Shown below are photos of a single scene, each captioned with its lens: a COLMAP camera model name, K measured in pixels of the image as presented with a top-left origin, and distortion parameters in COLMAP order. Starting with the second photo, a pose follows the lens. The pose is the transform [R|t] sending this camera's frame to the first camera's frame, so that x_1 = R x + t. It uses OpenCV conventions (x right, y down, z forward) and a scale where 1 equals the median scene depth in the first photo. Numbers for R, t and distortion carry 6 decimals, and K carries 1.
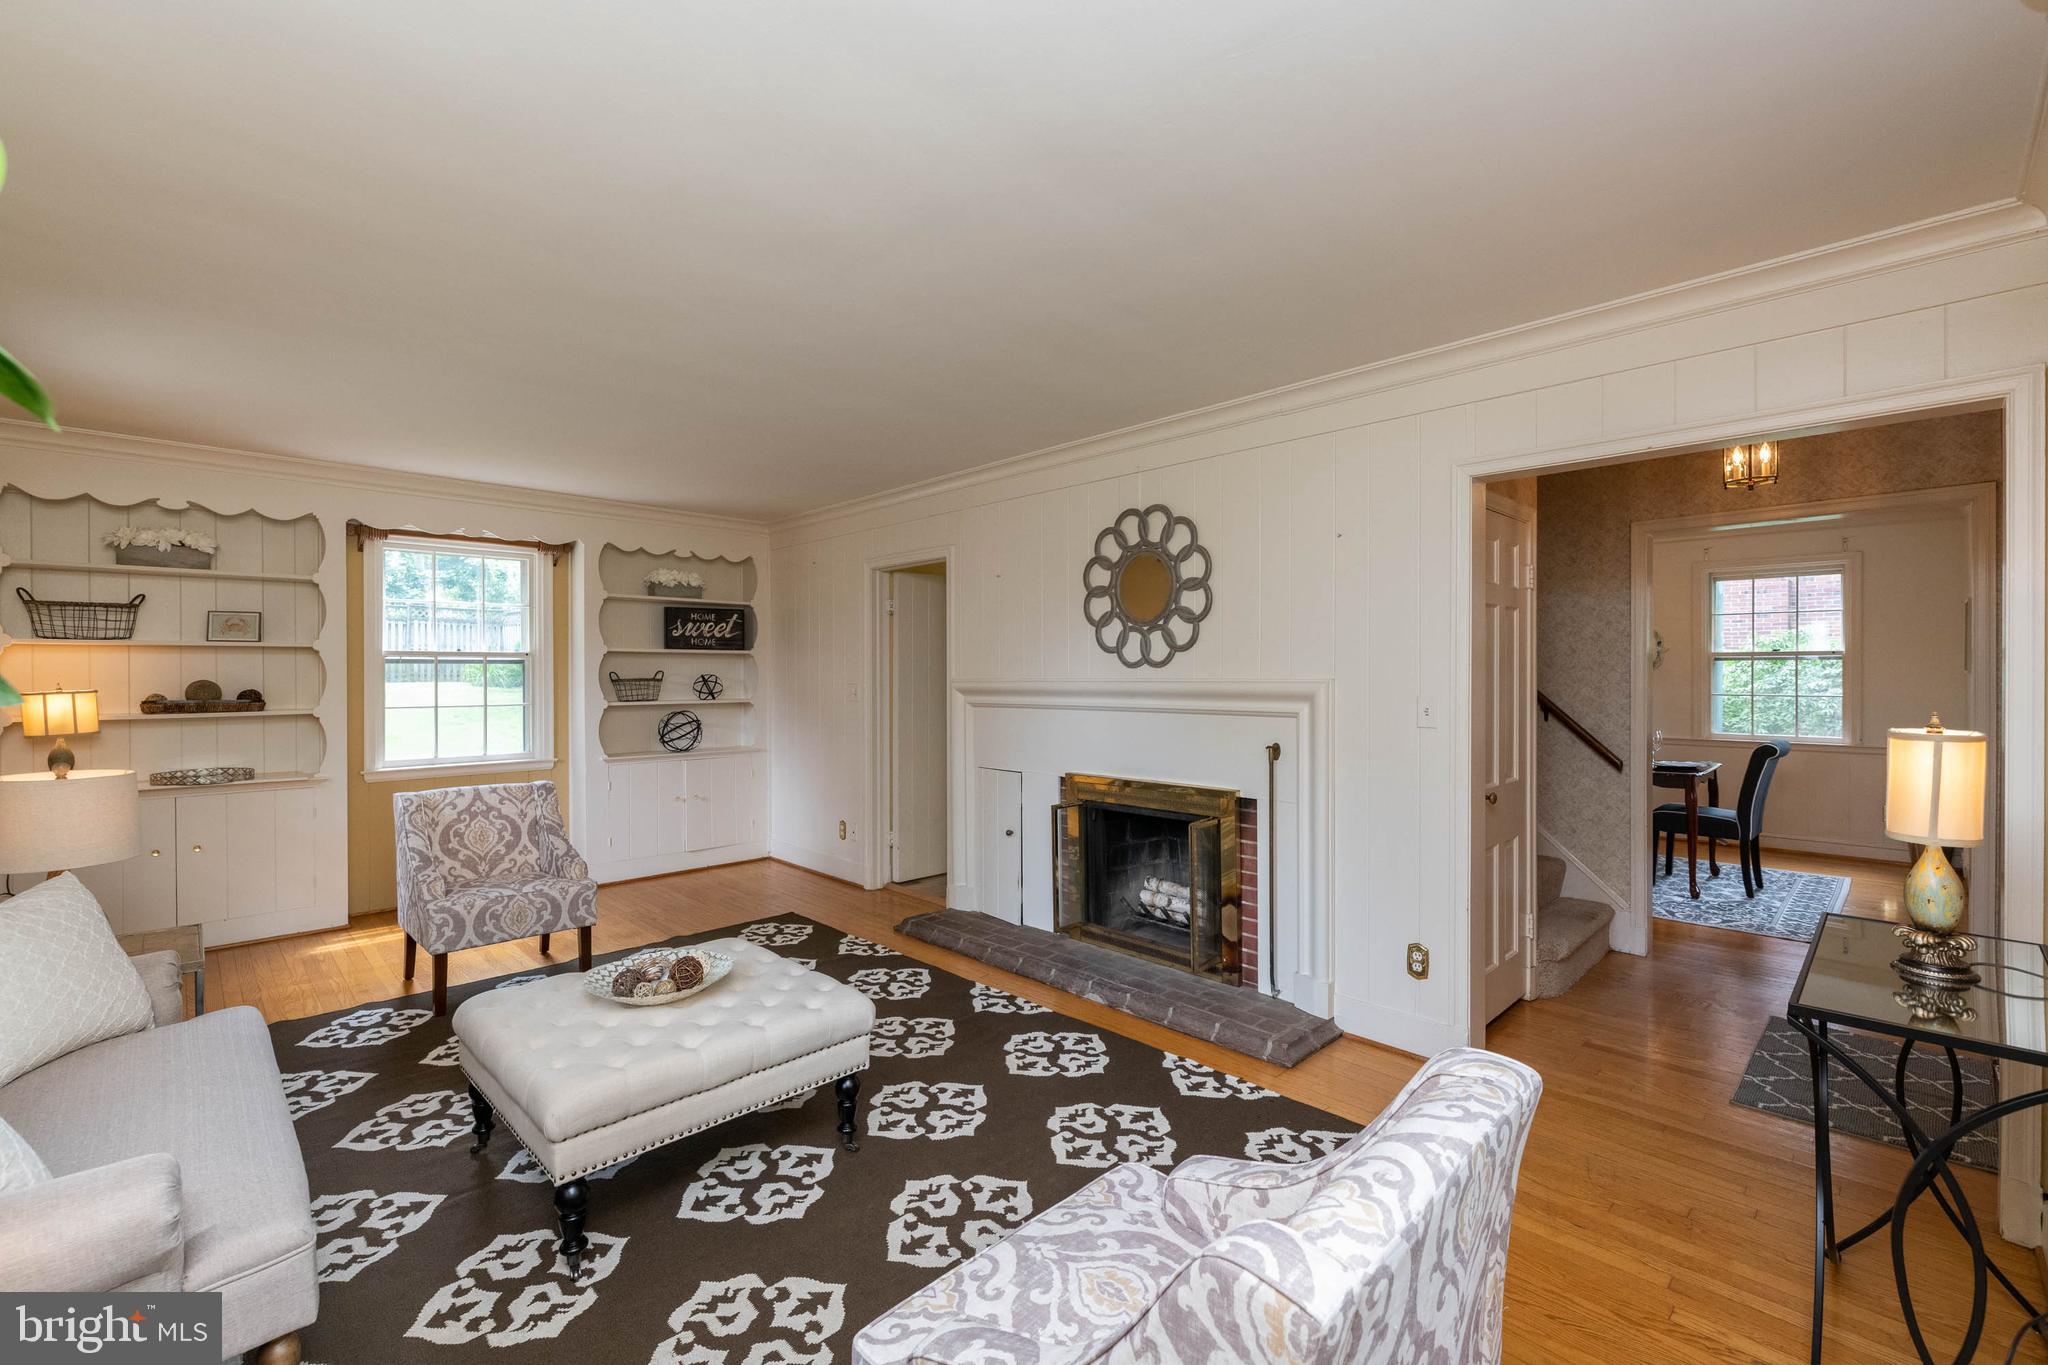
lens RADIAL K [[873.9, 0, 1024.0], [0, 873.9, 682.5], [0, 0, 1]] dist [0.003716, 0.000240]
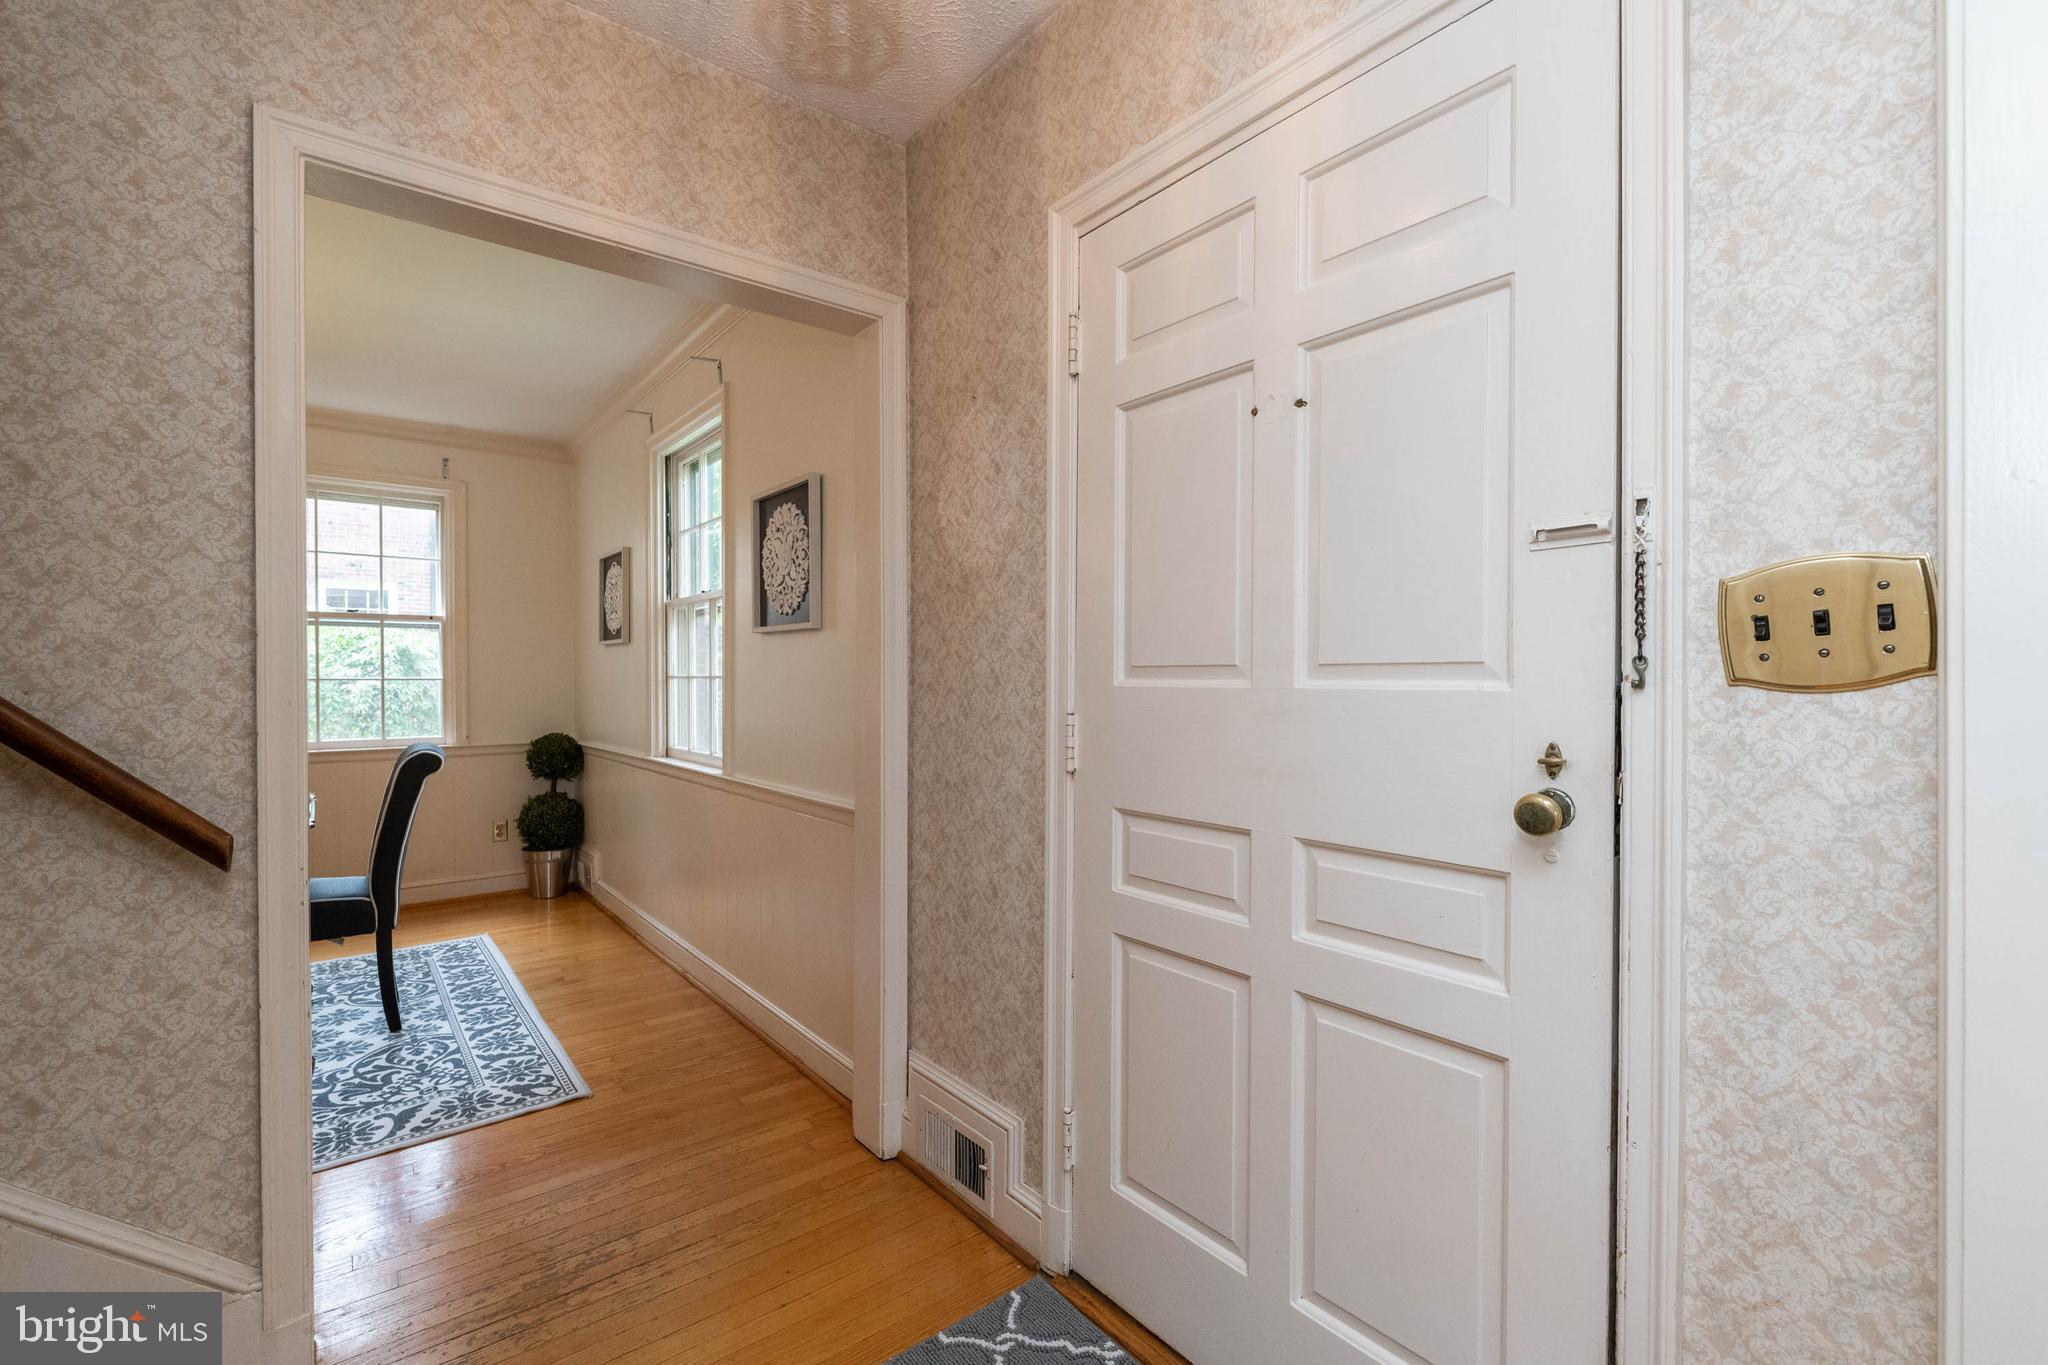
lens RADIAL K [[873.9, 0, 1024.0], [0, 873.9, 682.5], [0, 0, 1]] dist [0.003716, 0.000240]
pose [[0.099437, -0.001440, 0.995043, 0.378529], [0.009633, 0.999953, 0.000484, 0.034415], [-0.994997, 0.009537, 0.099446, 0.654431]]
